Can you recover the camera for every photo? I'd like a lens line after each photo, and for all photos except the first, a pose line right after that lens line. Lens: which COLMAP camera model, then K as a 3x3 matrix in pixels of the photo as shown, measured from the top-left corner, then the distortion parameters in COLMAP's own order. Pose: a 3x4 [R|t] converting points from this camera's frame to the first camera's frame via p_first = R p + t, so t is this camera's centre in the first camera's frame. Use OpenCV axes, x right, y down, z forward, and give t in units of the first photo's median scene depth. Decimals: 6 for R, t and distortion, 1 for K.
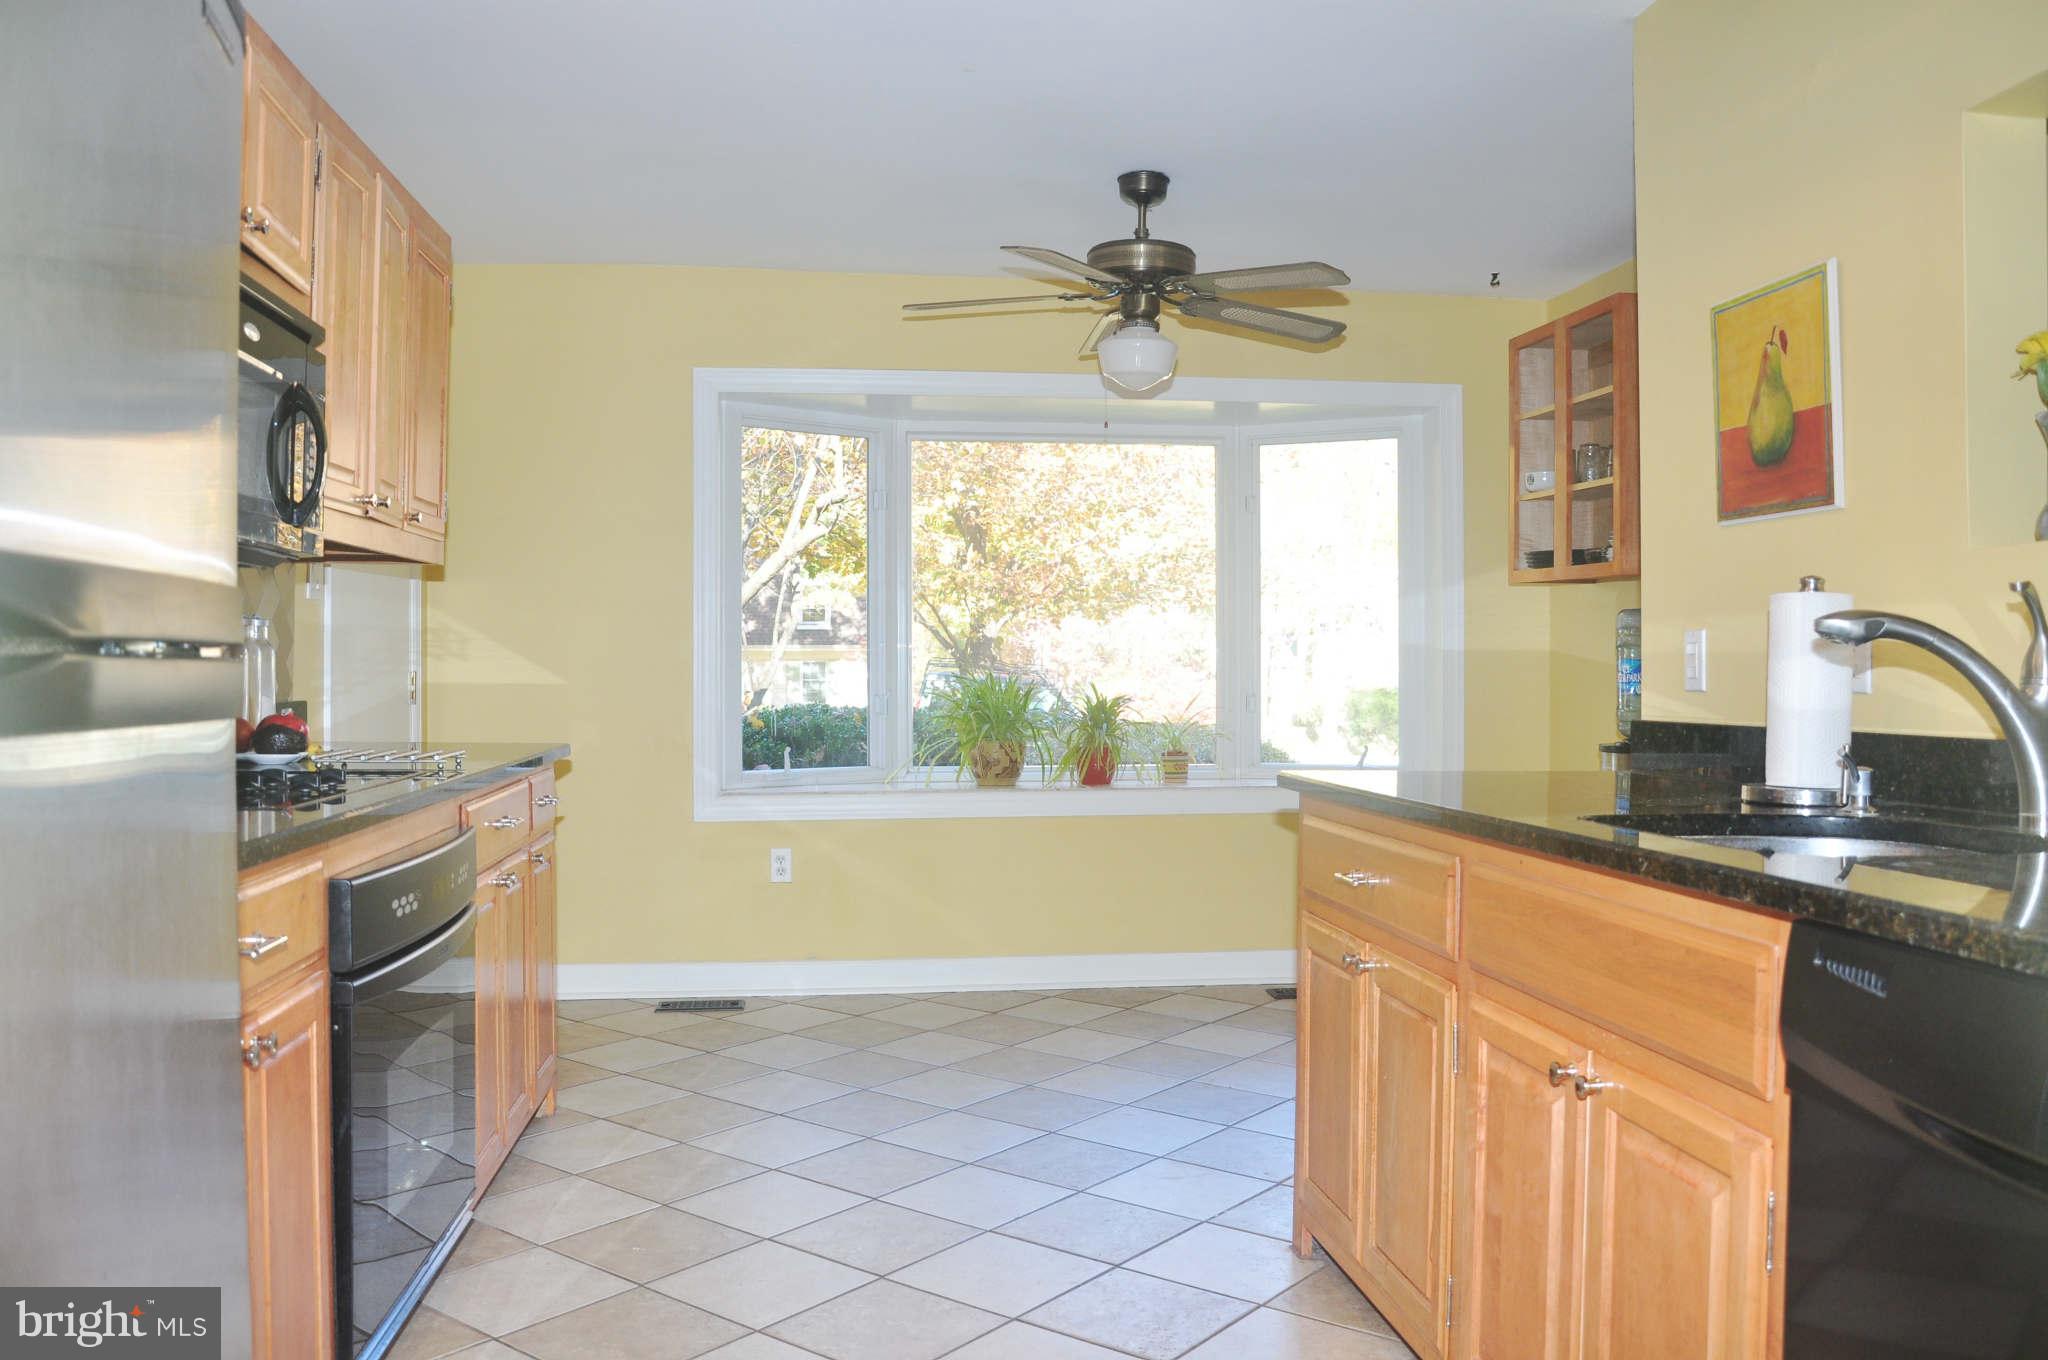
lens RADIAL K [[1596.3, 0, 1019.8], [0, 1596.3, 684.5], [0, 0, 1]] dist [-0.161318, 0.125672]
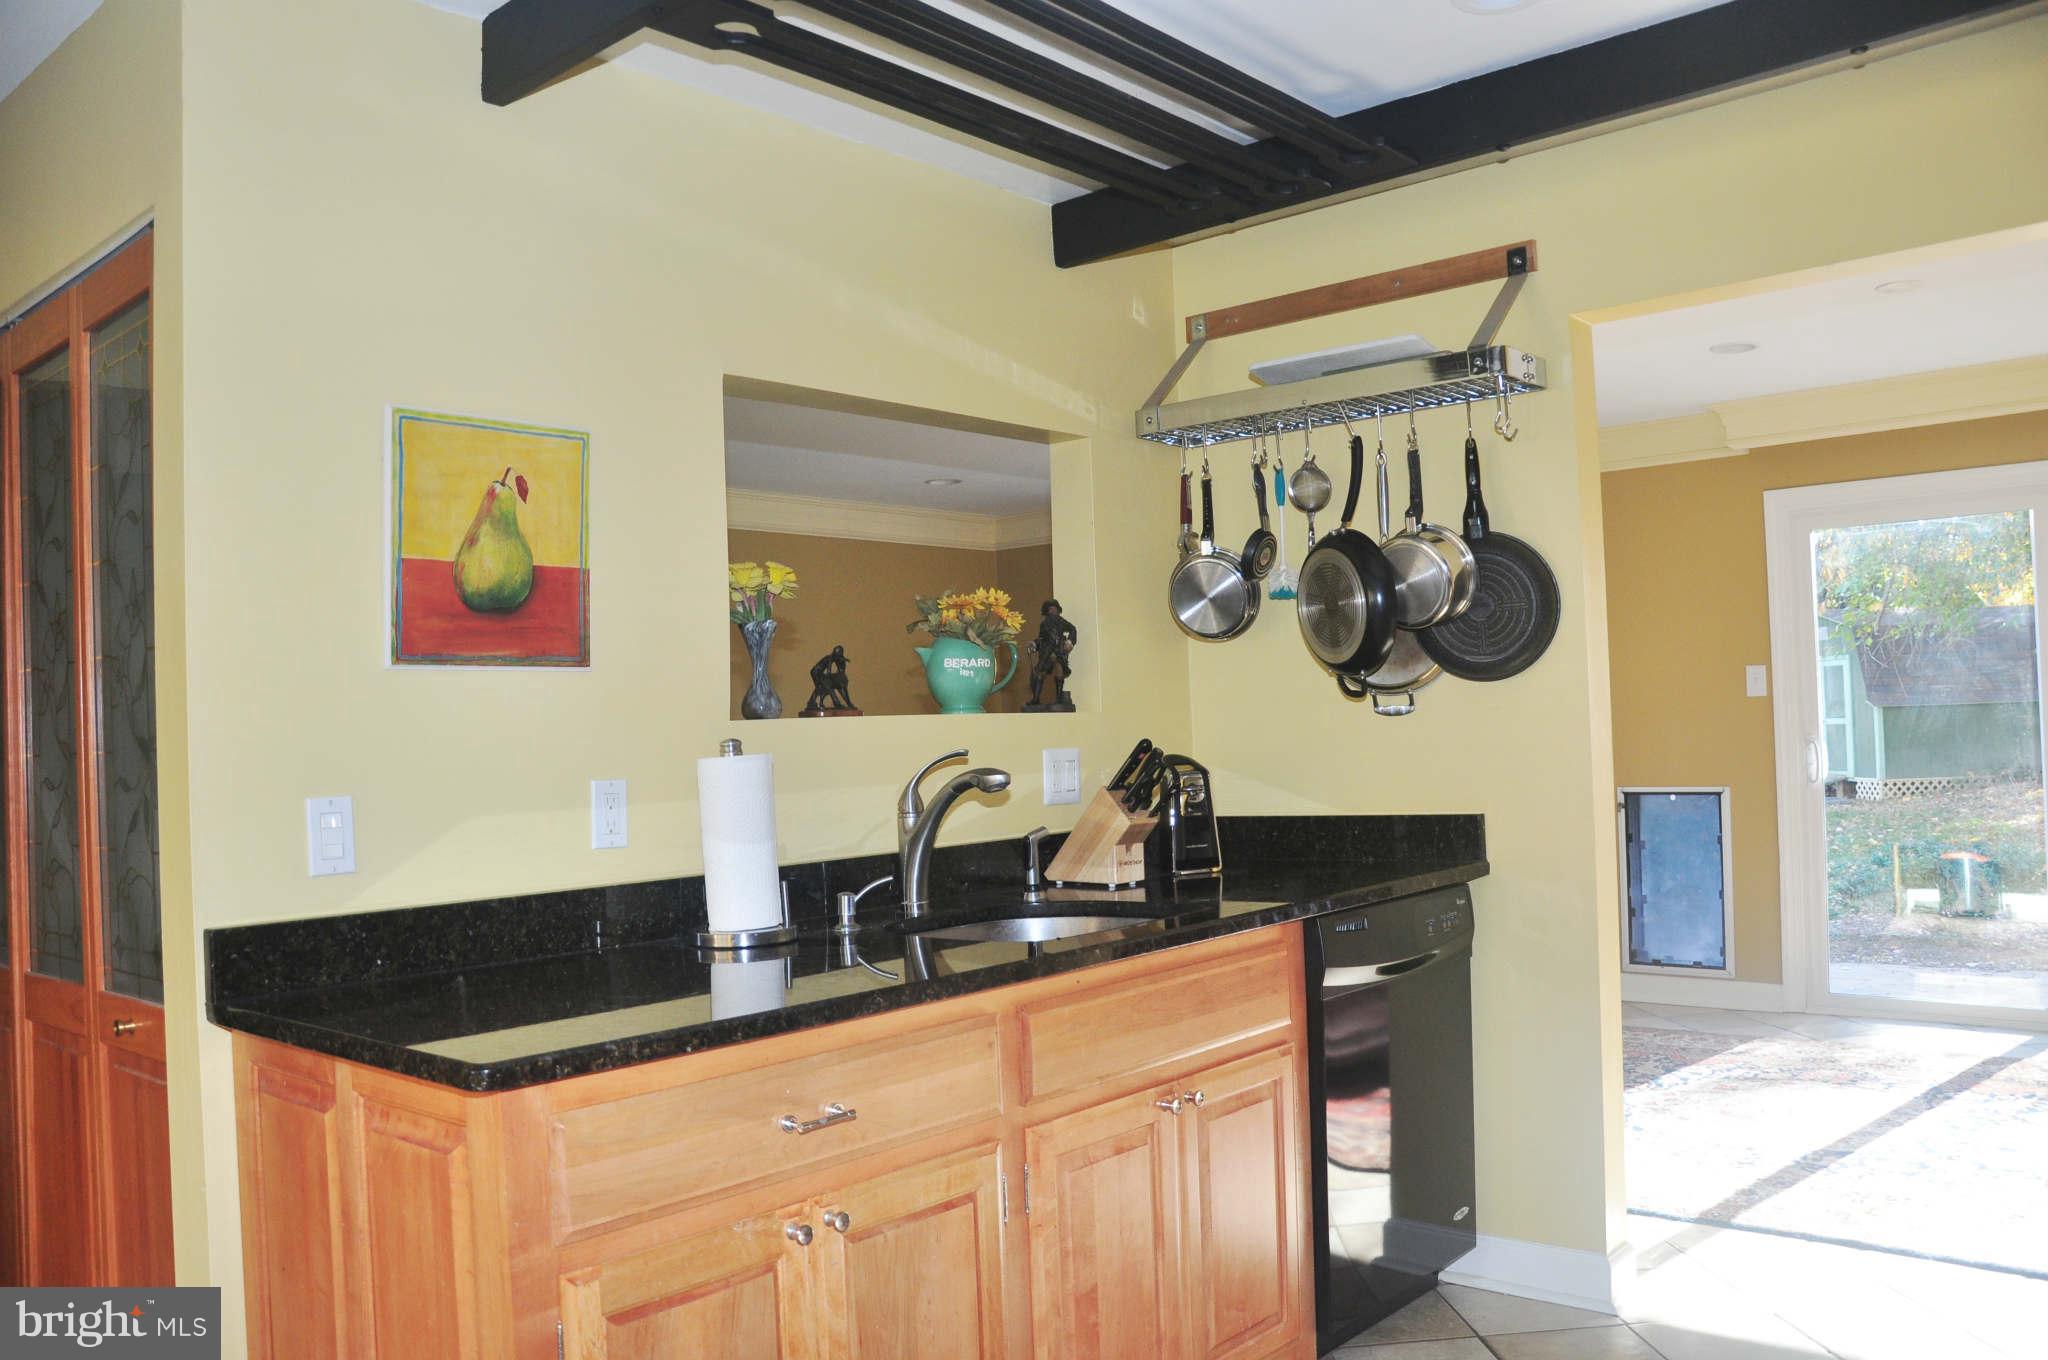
lens RADIAL K [[1596.3, 0, 1019.8], [0, 1596.3, 684.5], [0, 0, 1]] dist [-0.161318, 0.125672]
pose [[-0.665478, 0.044471, 0.745092, -0.424107], [0.043037, 0.998849, -0.021179, -0.067203], [-0.745176, 0.017972, -0.666626, 1.409793]]
